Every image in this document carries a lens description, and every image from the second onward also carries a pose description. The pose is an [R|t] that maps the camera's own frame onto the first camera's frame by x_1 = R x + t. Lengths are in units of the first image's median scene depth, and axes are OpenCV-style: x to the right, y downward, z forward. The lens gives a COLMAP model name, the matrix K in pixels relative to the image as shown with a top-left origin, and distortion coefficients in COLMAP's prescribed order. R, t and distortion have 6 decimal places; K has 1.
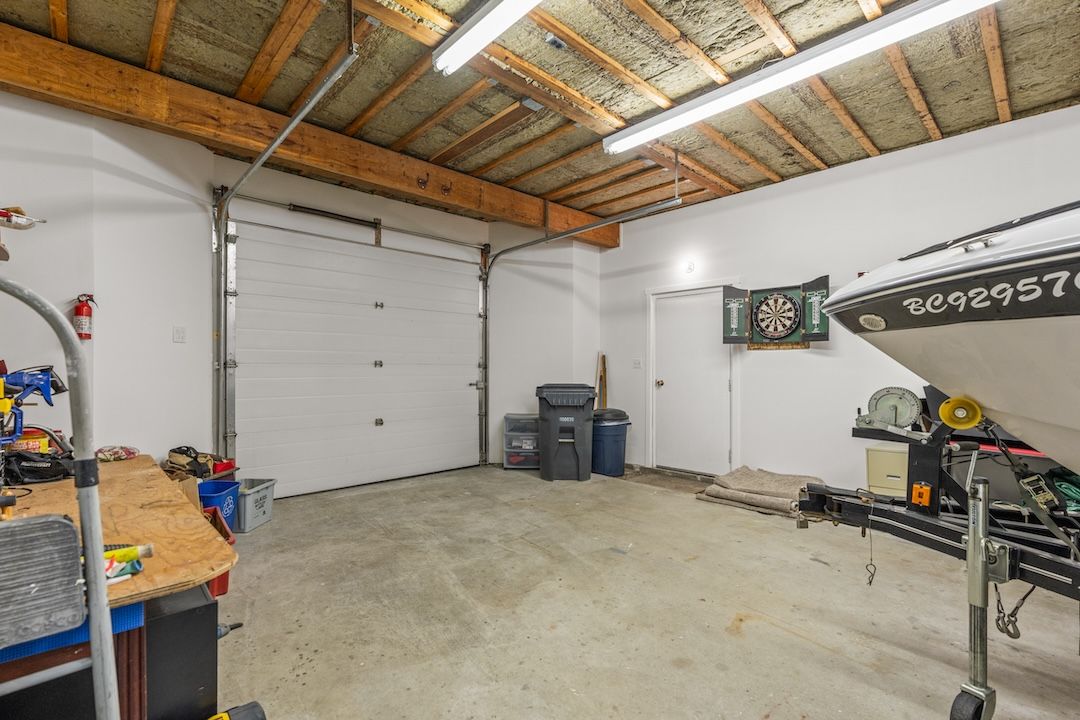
lens RADIAL K [[484.7, 0, 537.5], [0, 484.7, 366.0], [0, 0, 1]] dist [-0.000070, 0.000053]
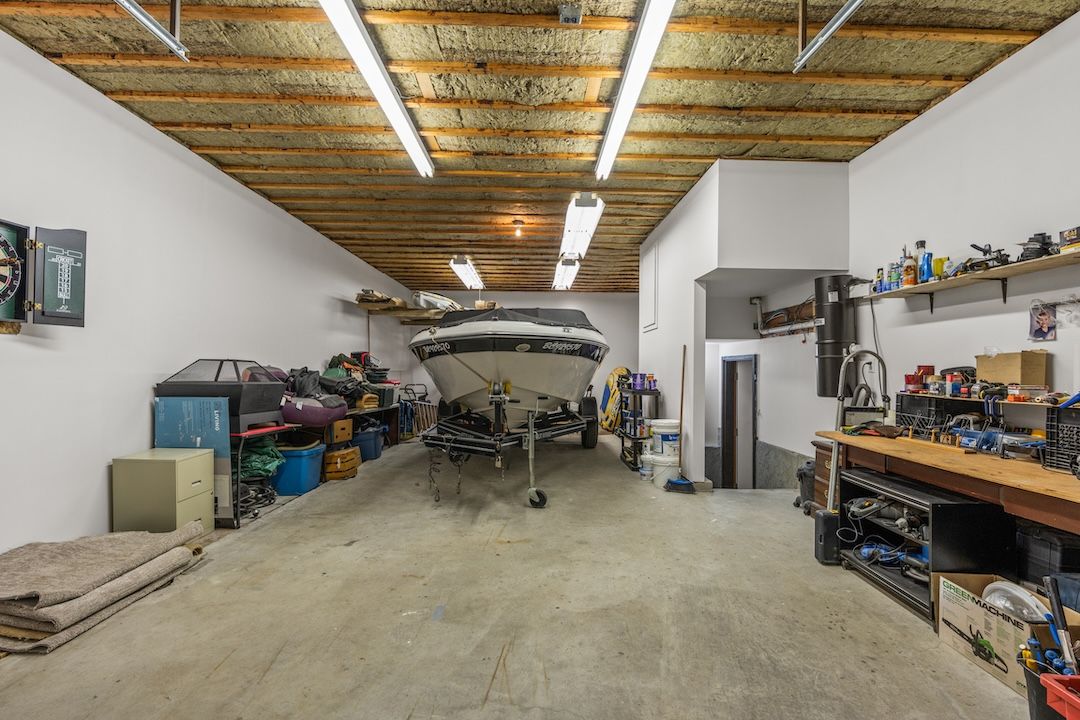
lens RADIAL K [[484.7, 0, 537.1], [0, 484.7, 363.3], [0, 0, 1]] dist [-0.000070, 0.000053]
pose [[-0.733837, 0.000165, 0.679326, -0.508683], [-0.010312, 0.999882, -0.011383, 0.000437], [-0.679248, -0.015359, -0.733748, 1.613995]]
